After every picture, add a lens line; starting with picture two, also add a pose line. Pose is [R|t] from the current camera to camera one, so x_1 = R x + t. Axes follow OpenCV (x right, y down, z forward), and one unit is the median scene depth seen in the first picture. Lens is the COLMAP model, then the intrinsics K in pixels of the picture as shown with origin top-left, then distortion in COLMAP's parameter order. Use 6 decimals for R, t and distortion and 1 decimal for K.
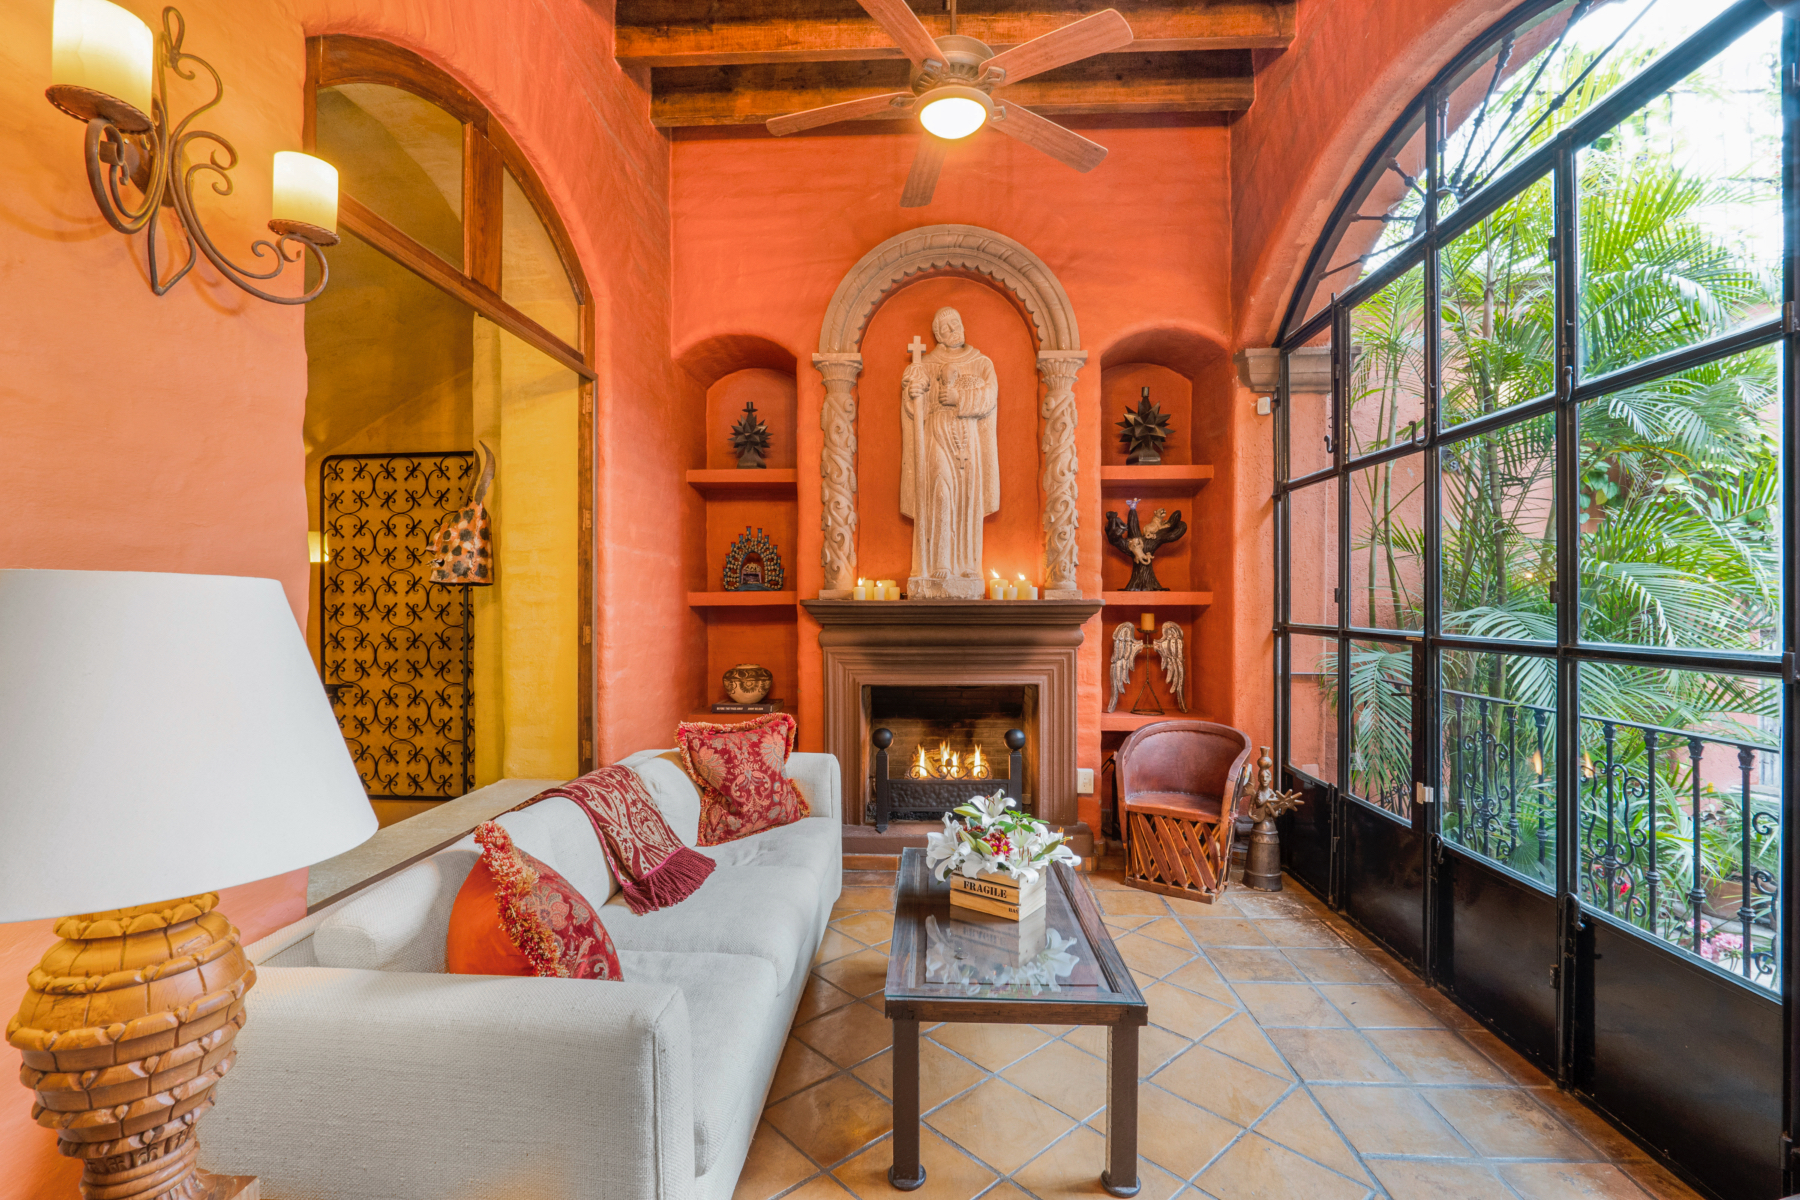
lens RADIAL K [[830.5, 0, 899.3], [0, 830.5, 596.9], [0, 0, 1]] dist [-0.008242, 0.001278]
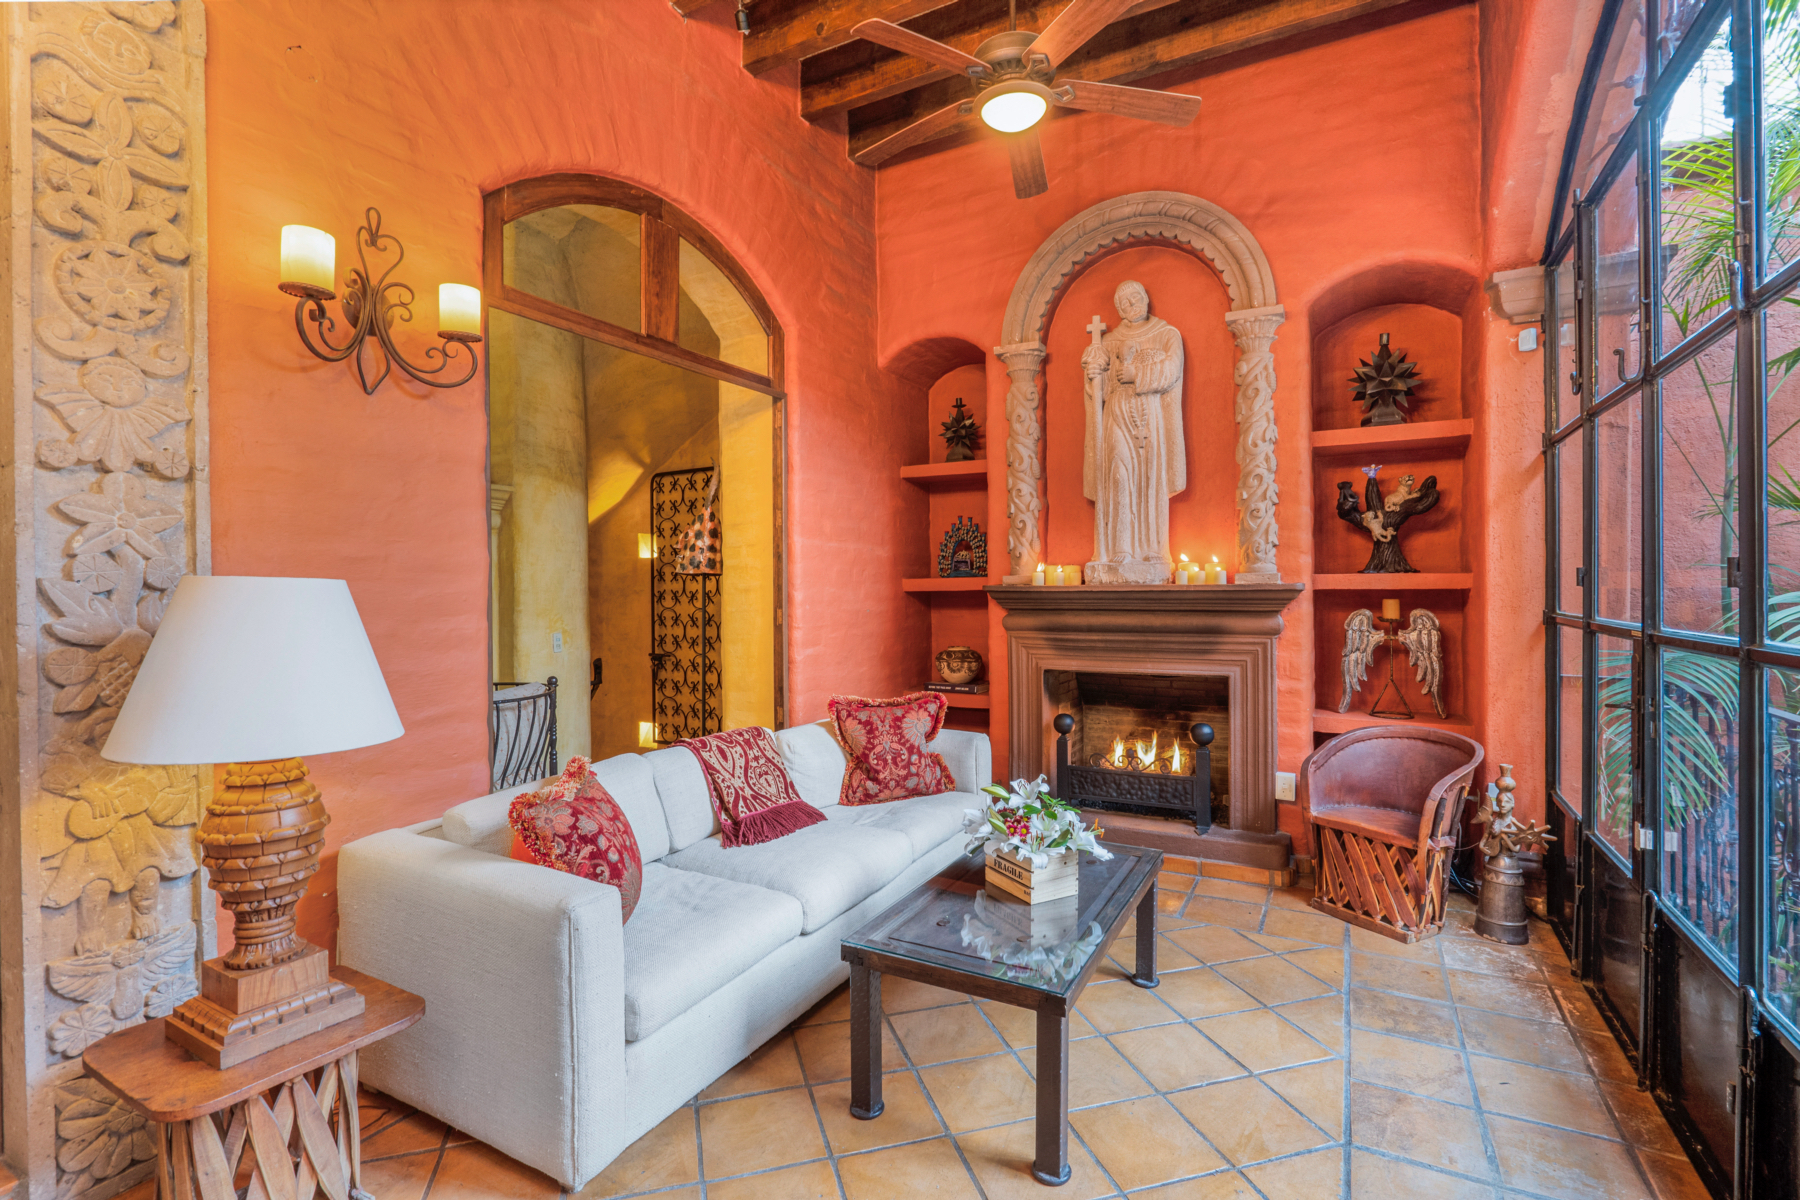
lens RADIAL K [[840.0, 0, 899.0], [0, 840.0, 583.5], [0, 0, 1]] dist [-0.005120, -0.000101]
pose [[0.898316, -0.006375, -0.439303, 0.249333], [0.007868, 0.999968, 0.001577, -0.001610], [0.439279, -0.004873, 0.898338, 0.006614]]
